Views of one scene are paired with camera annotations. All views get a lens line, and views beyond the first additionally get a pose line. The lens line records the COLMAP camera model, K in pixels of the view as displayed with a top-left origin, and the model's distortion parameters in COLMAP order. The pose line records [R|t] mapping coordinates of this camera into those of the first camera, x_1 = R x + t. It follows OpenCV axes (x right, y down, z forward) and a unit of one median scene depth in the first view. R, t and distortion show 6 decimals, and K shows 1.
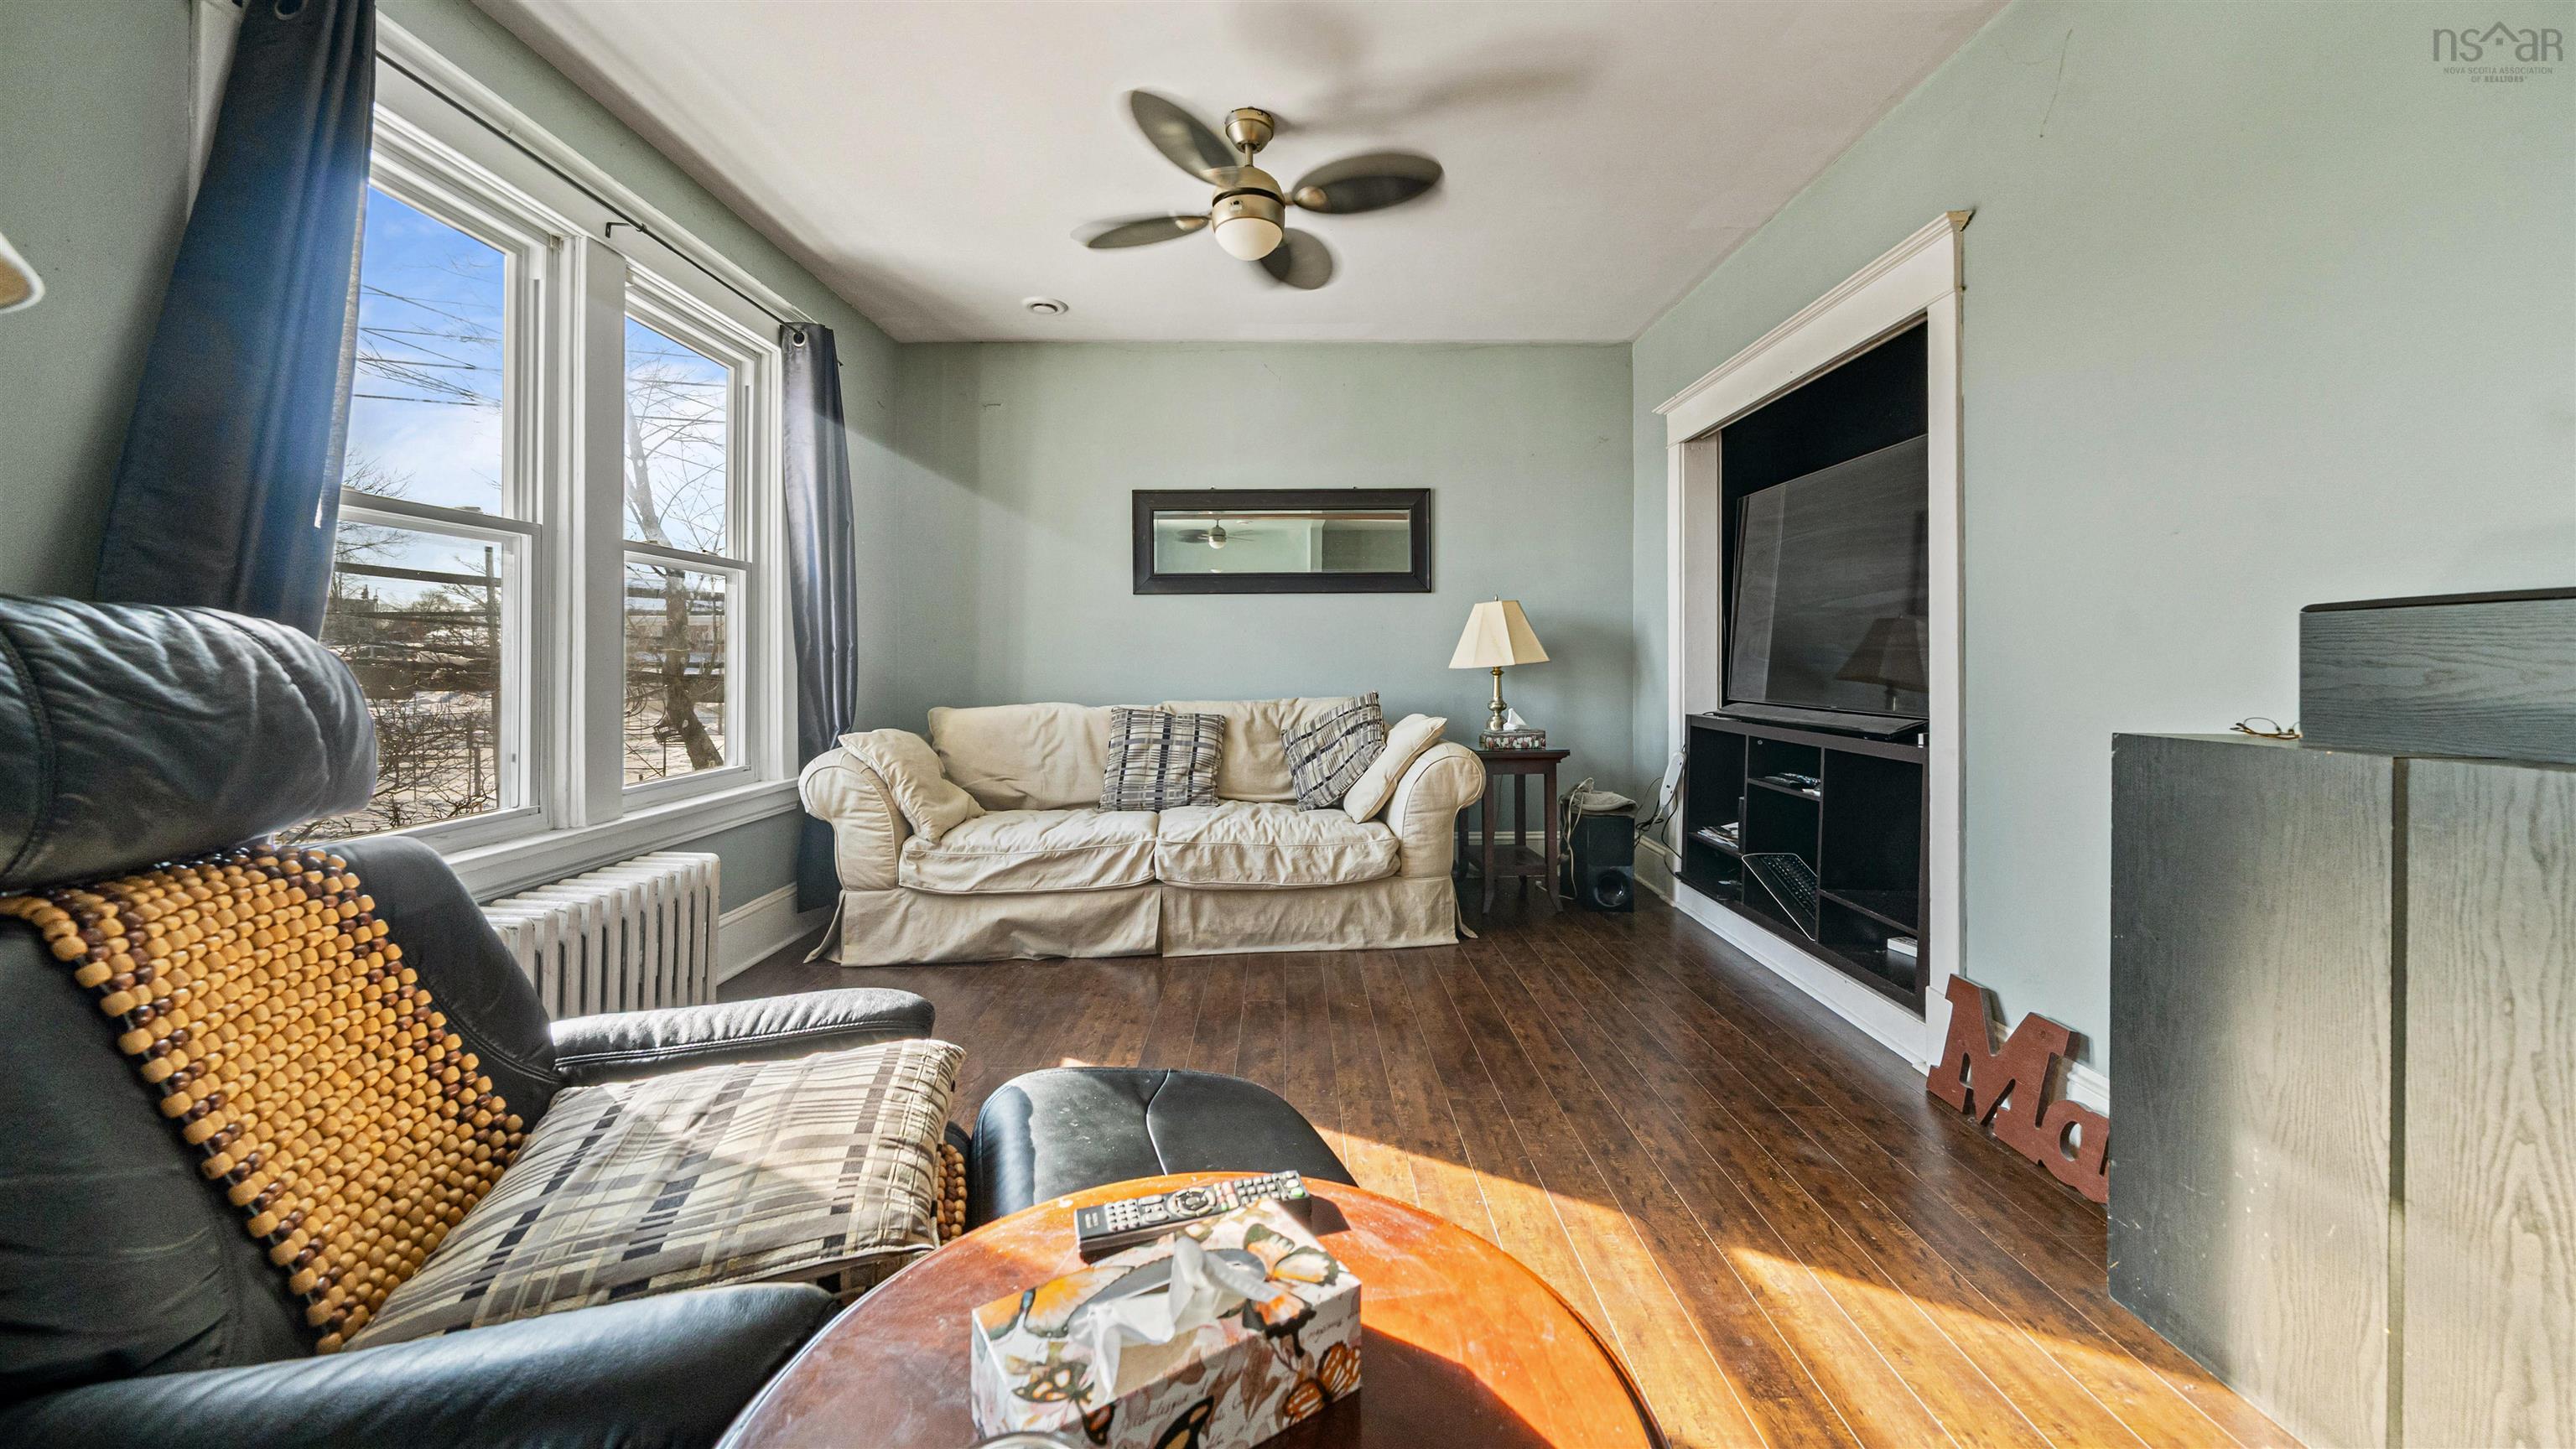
lens RADIAL K [[945.1, 0, 1272.0], [0, 945.1, 630.8], [0, 0, 1]] dist [-0.002970, -0.000226]
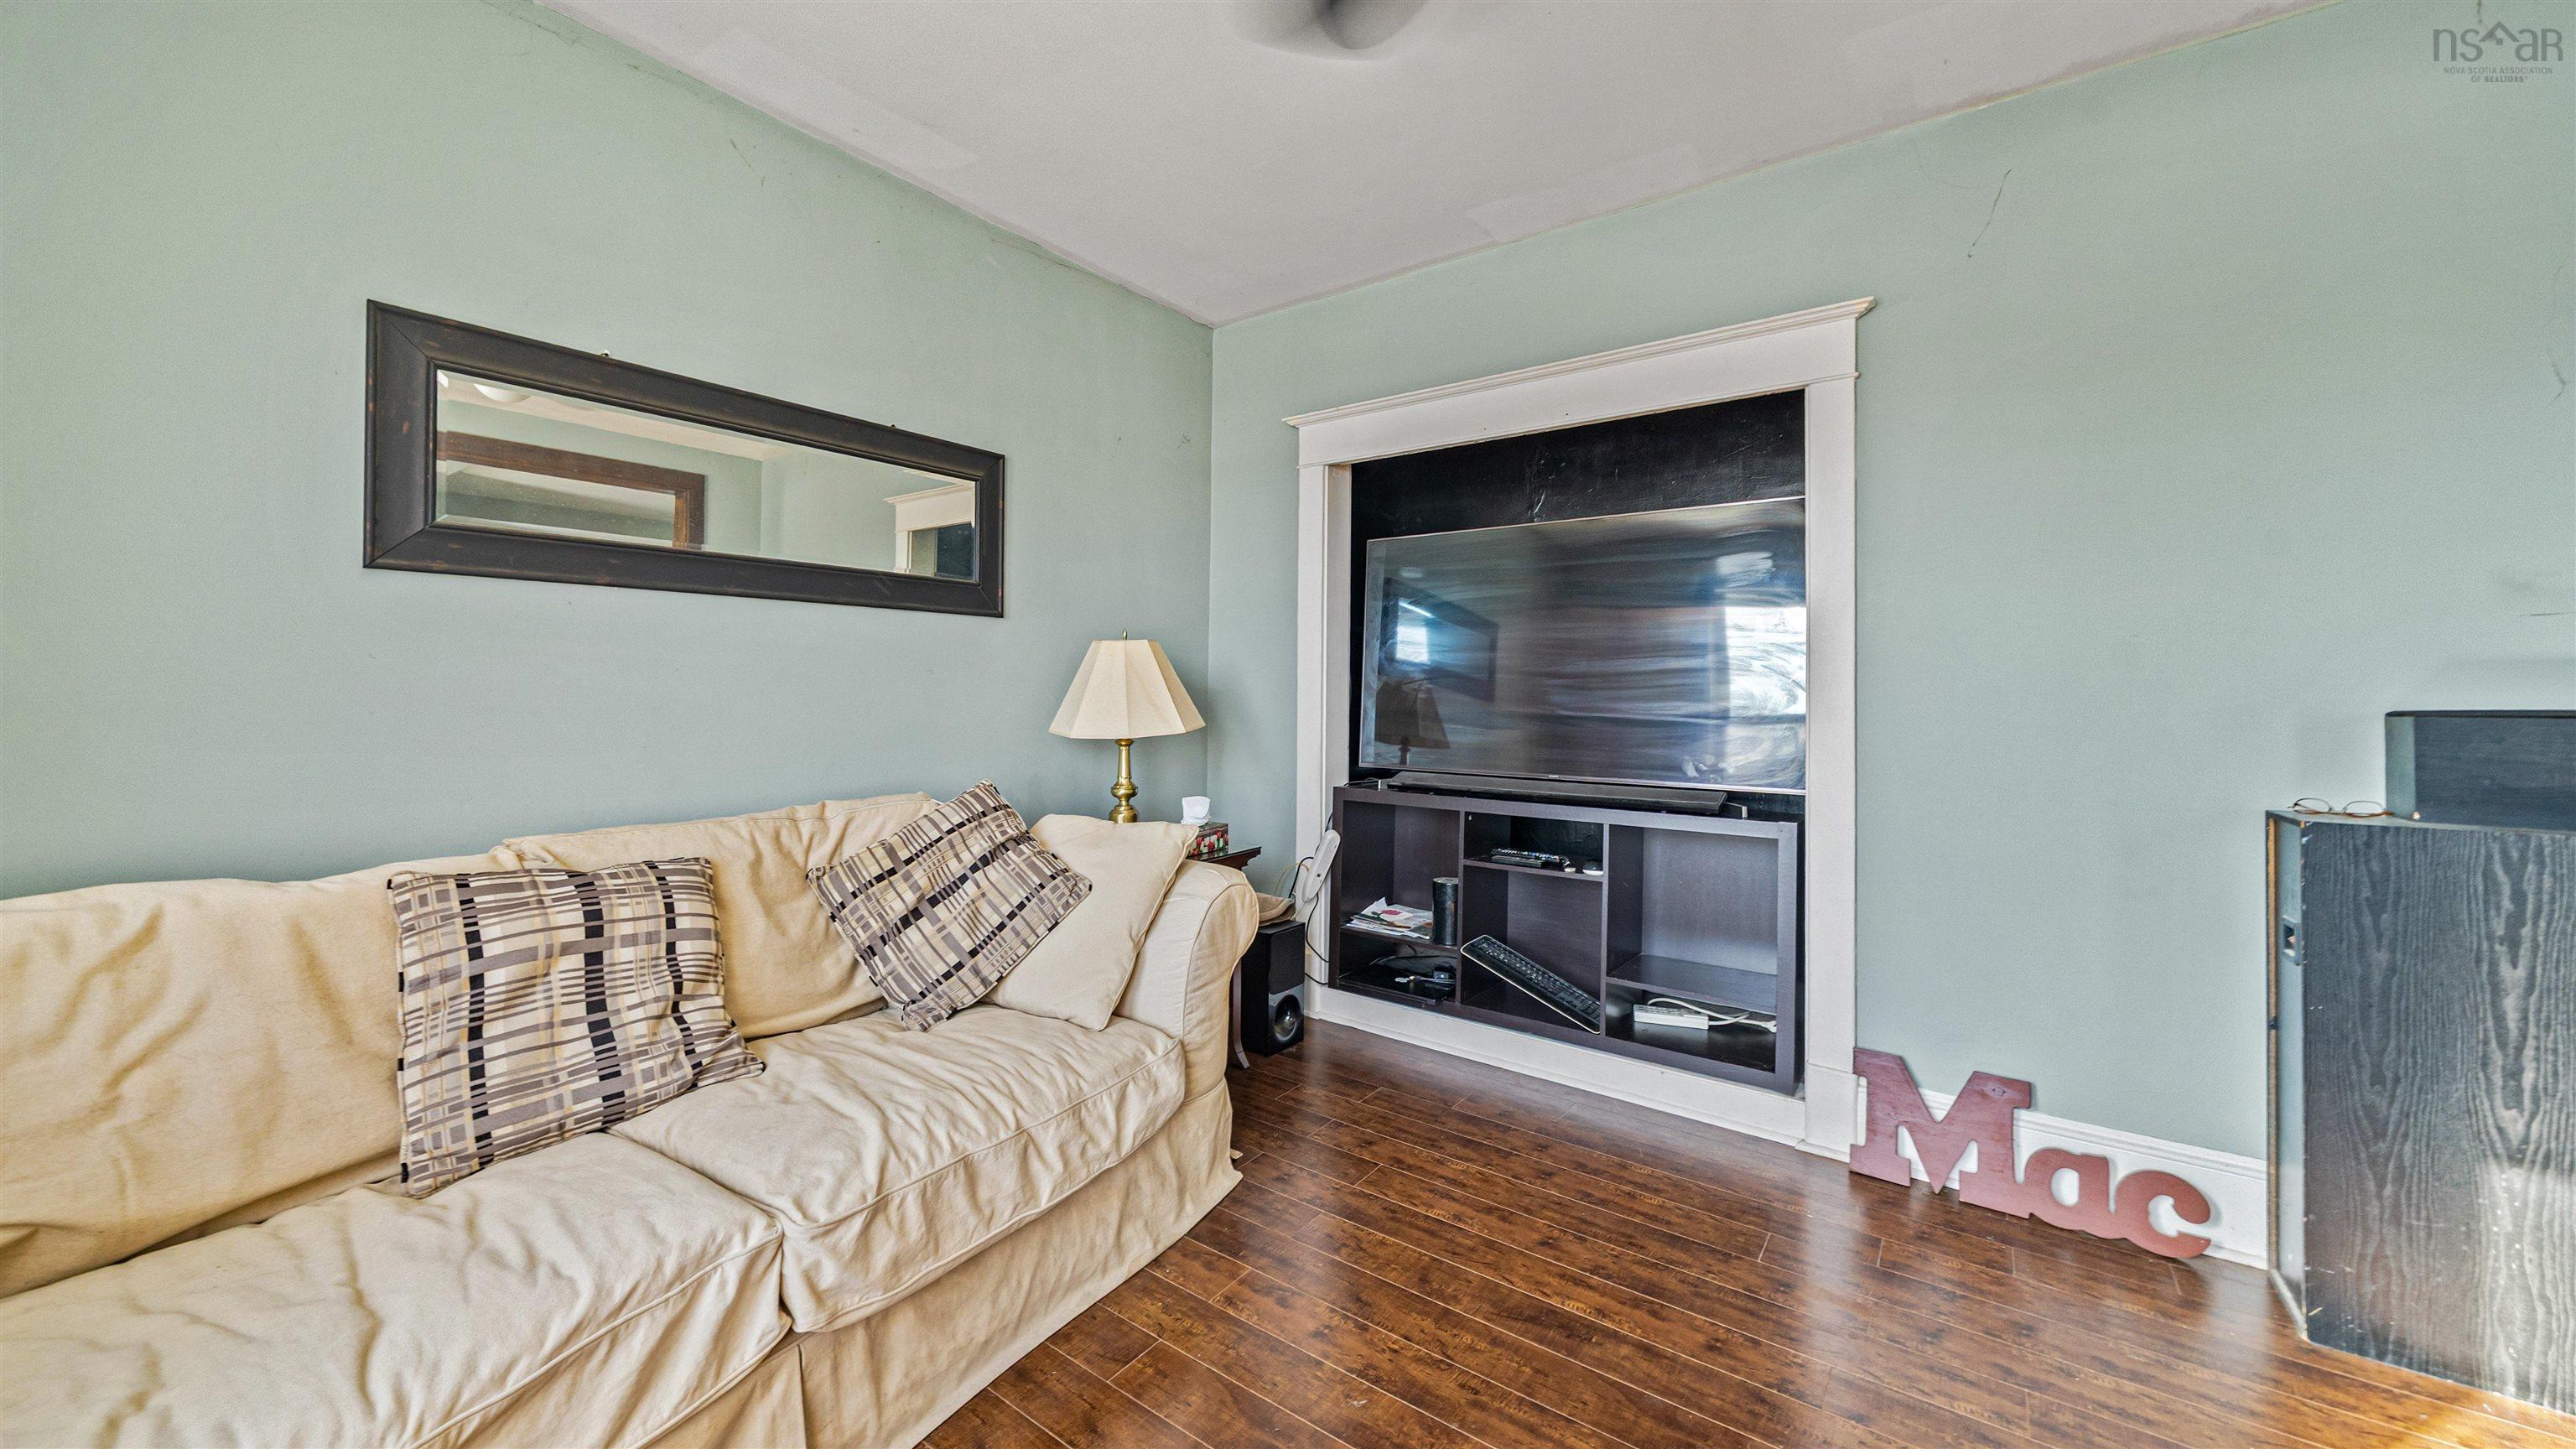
lens RADIAL K [[950.8, 0, 1276.5], [0, 950.8, 674.3], [0, 0, 1]] dist [-0.007544, -0.000021]
pose [[0.583868, 0.023485, 0.811509, -0.280462], [-0.033443, 0.999429, -0.004861, -0.006041], [-0.811159, -0.024301, 0.584320, 0.542884]]
